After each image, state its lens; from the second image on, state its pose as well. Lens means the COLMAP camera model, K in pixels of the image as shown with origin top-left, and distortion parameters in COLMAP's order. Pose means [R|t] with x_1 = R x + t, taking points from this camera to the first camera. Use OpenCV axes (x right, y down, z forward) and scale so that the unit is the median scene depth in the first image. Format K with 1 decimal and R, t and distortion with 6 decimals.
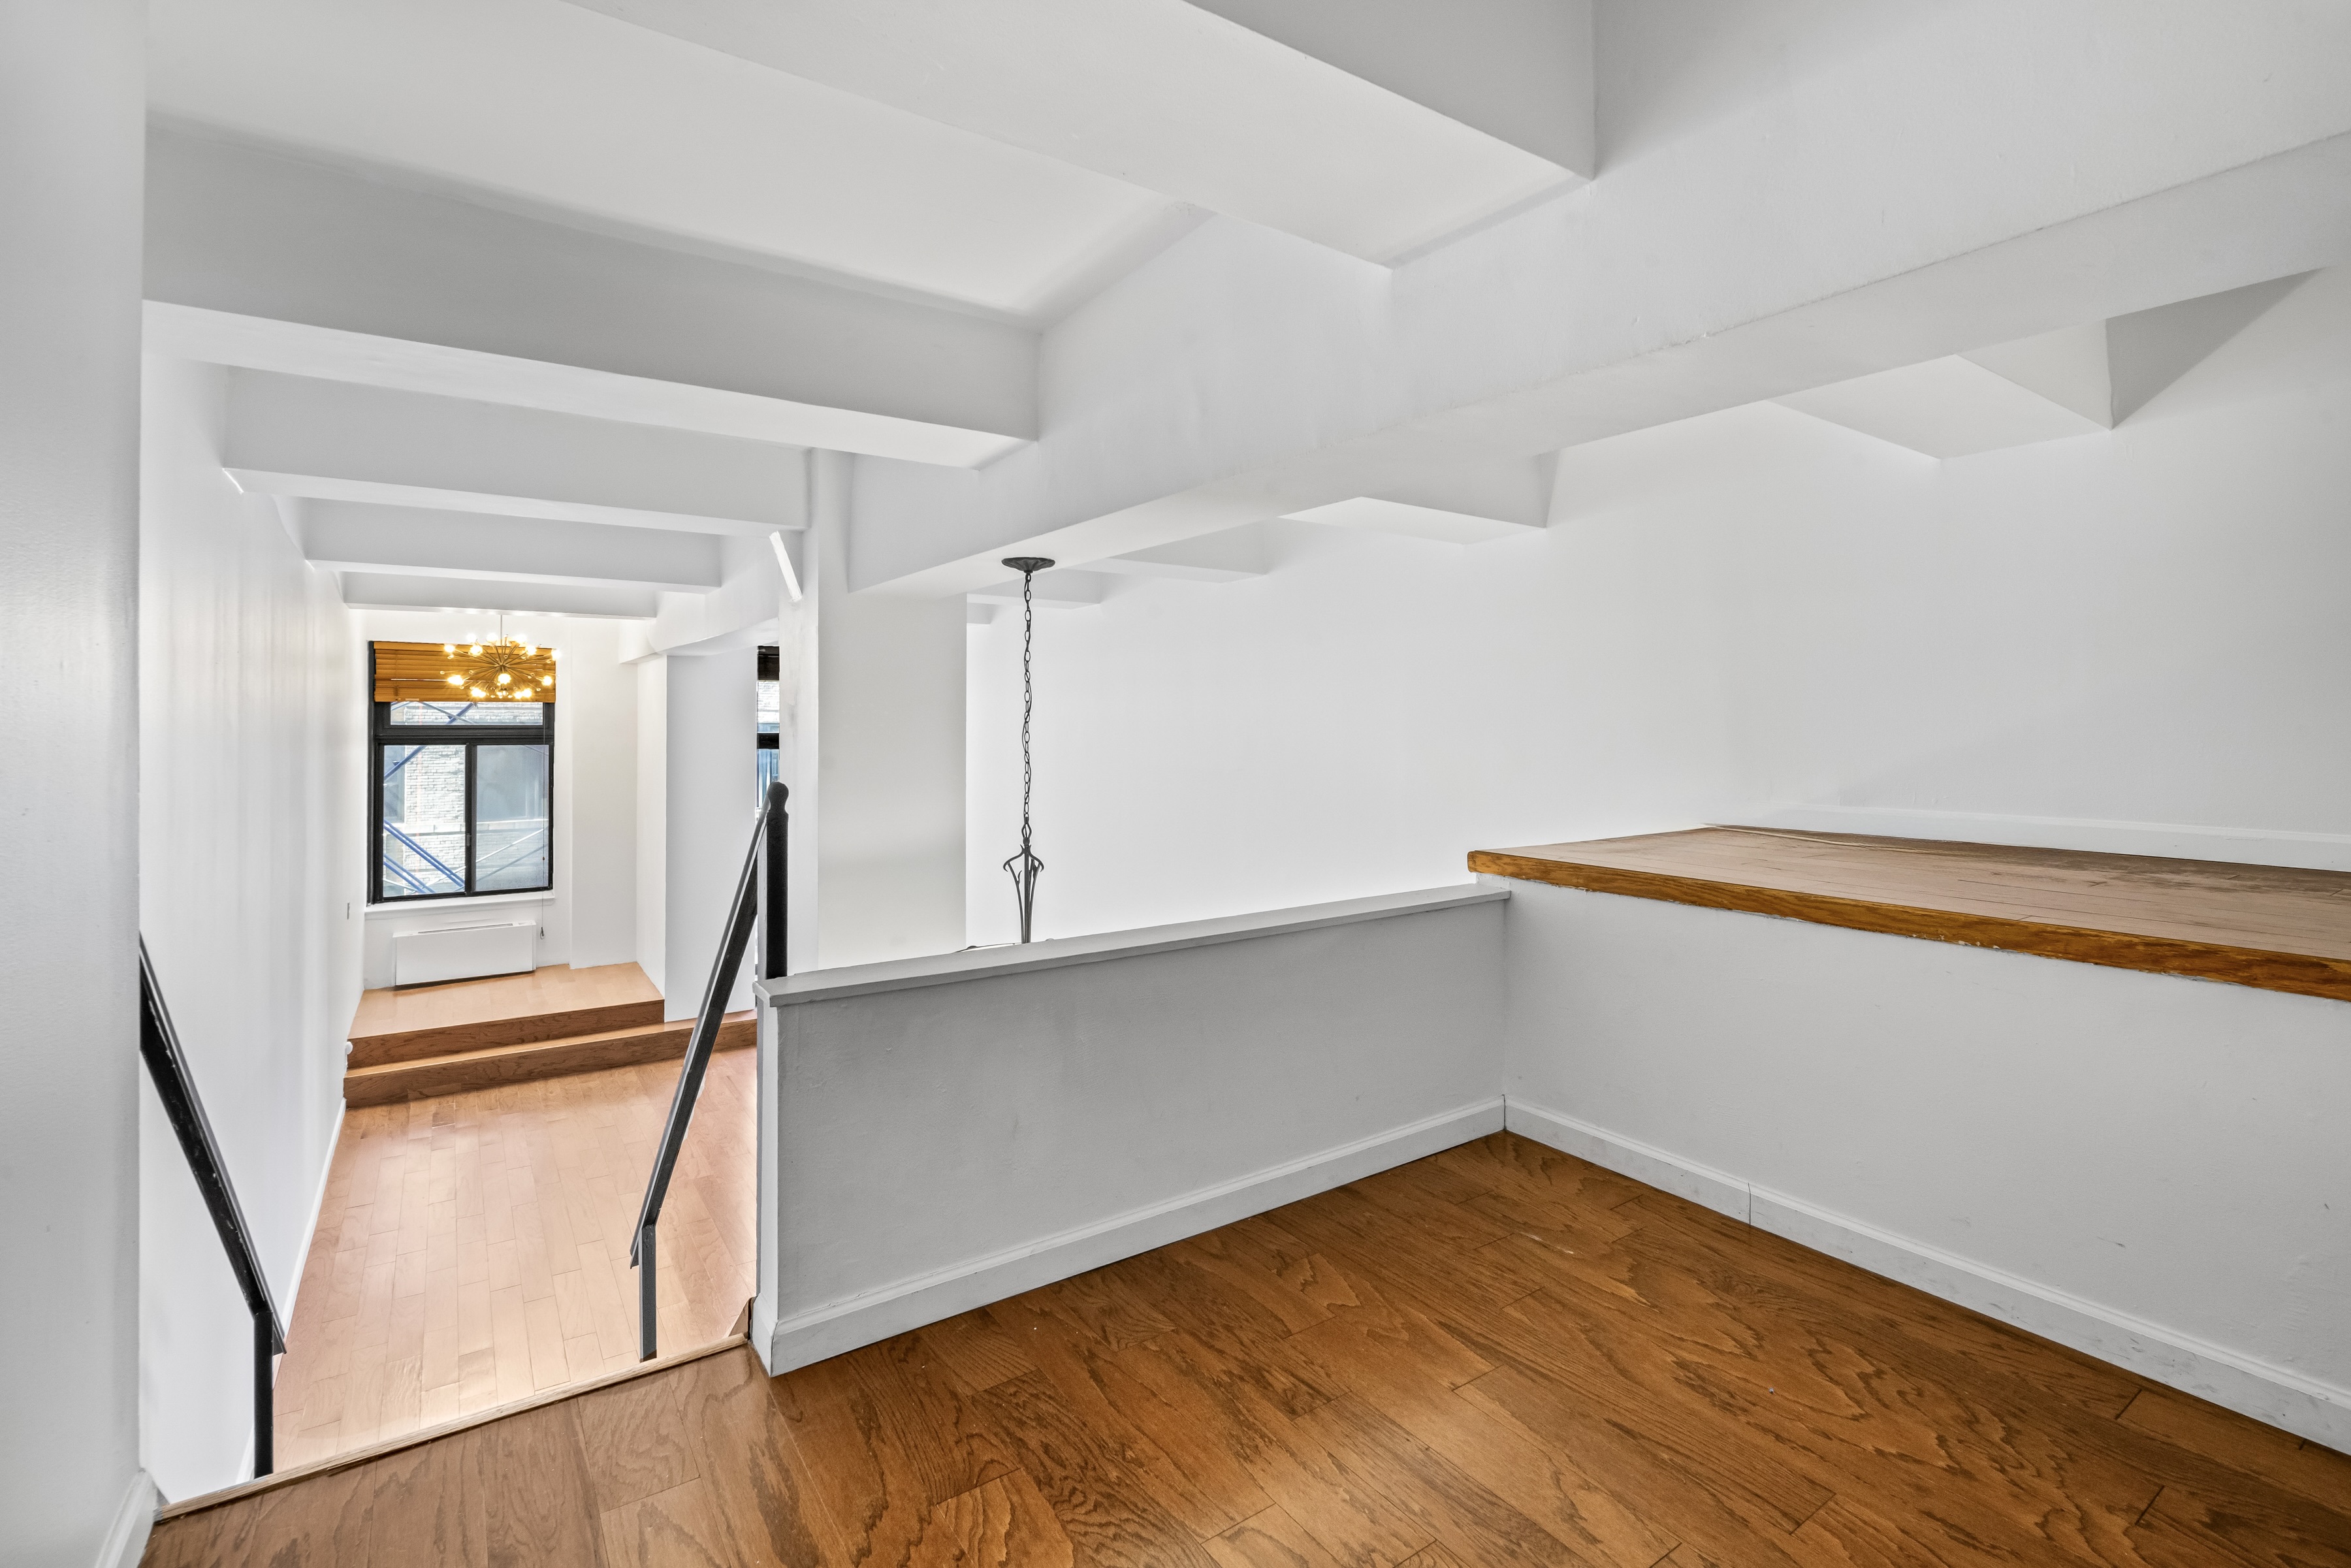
lens RADIAL K [[1053.8, 0, 1171.3], [0, 1053.8, 729.2], [0, 0, 1]] dist [-0.002864, -0.000329]
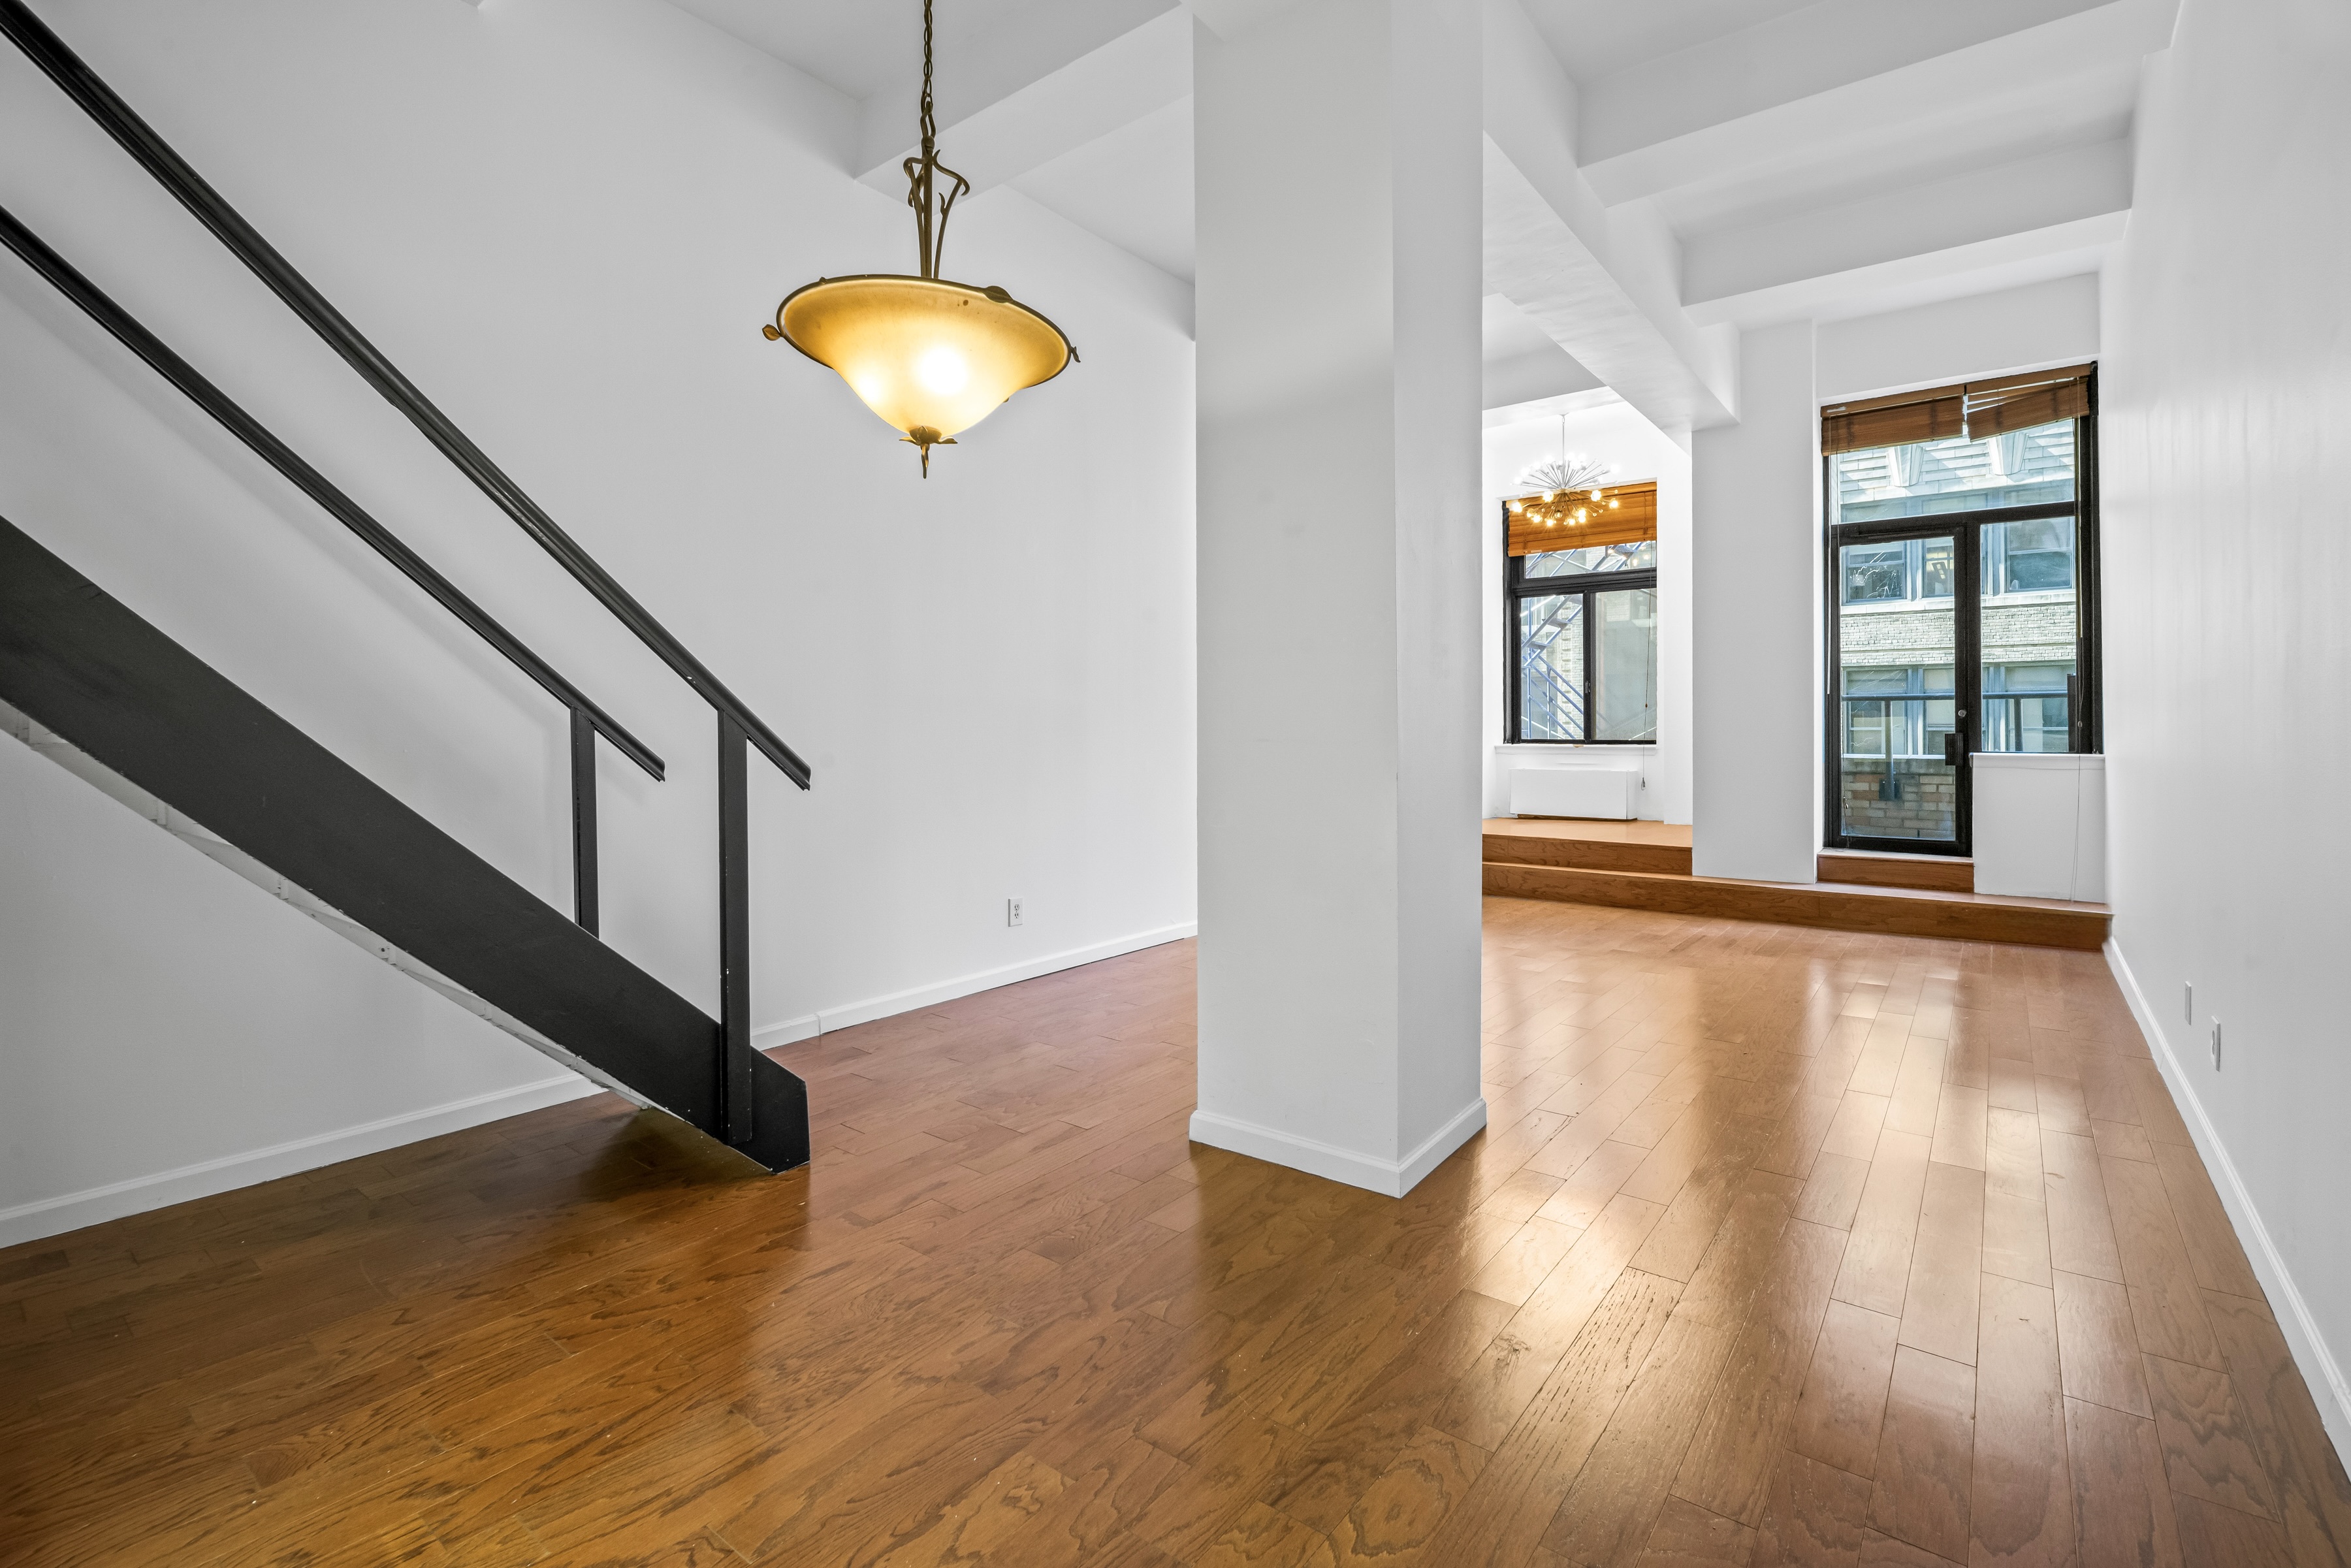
lens RADIAL K [[1053.8, 0, 1171.3], [0, 1053.8, 729.2], [0, 0, 1]] dist [-0.002864, -0.000329]
pose [[0.301078, -0.007239, -0.953572, 0.171051], [0.002281, 0.999974, -0.006871, 0.158134], [0.953597, -0.000107, 0.301087, 0.339992]]
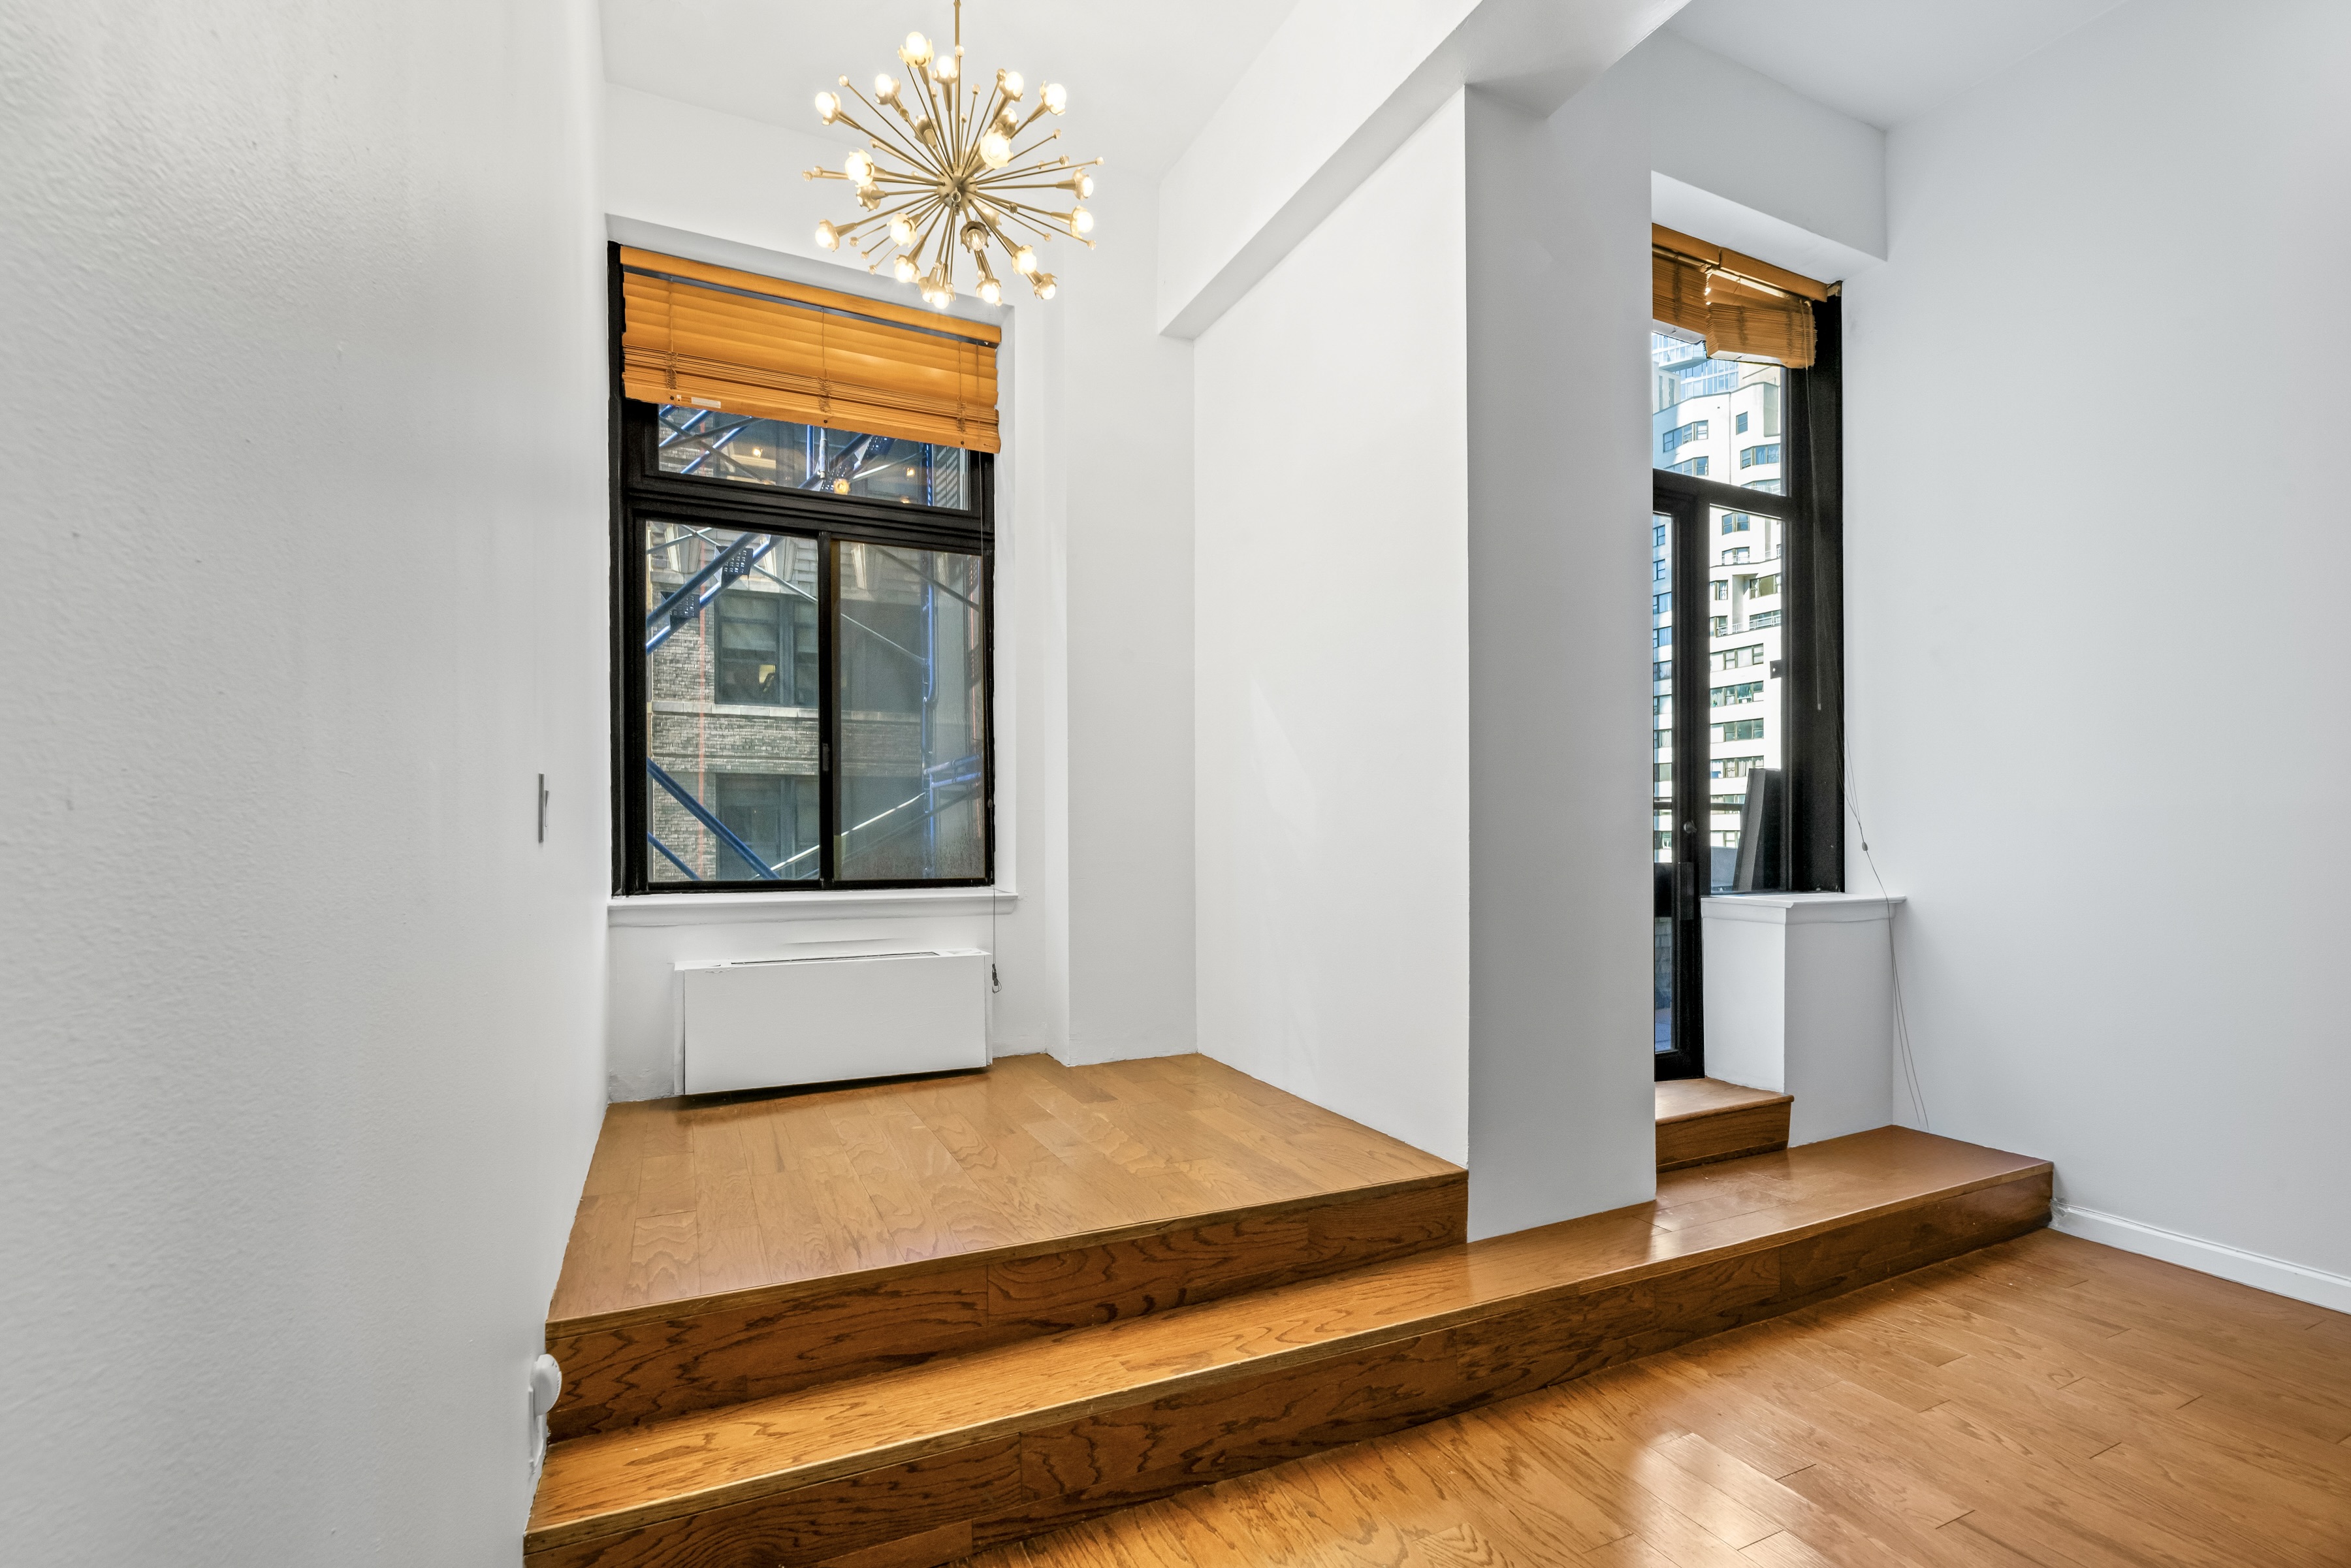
lens RADIAL K [[1043.3, 0, 1173.1], [0, 1043.3, 855.5], [0, 0, 1]] dist [0.001231, 0.000169]
pose [[0.987305, -0.003554, -0.158796, -0.483143], [0.005524, 0.999913, 0.011970, 0.147049], [0.158739, -0.012695, 0.987239, 0.631453]]
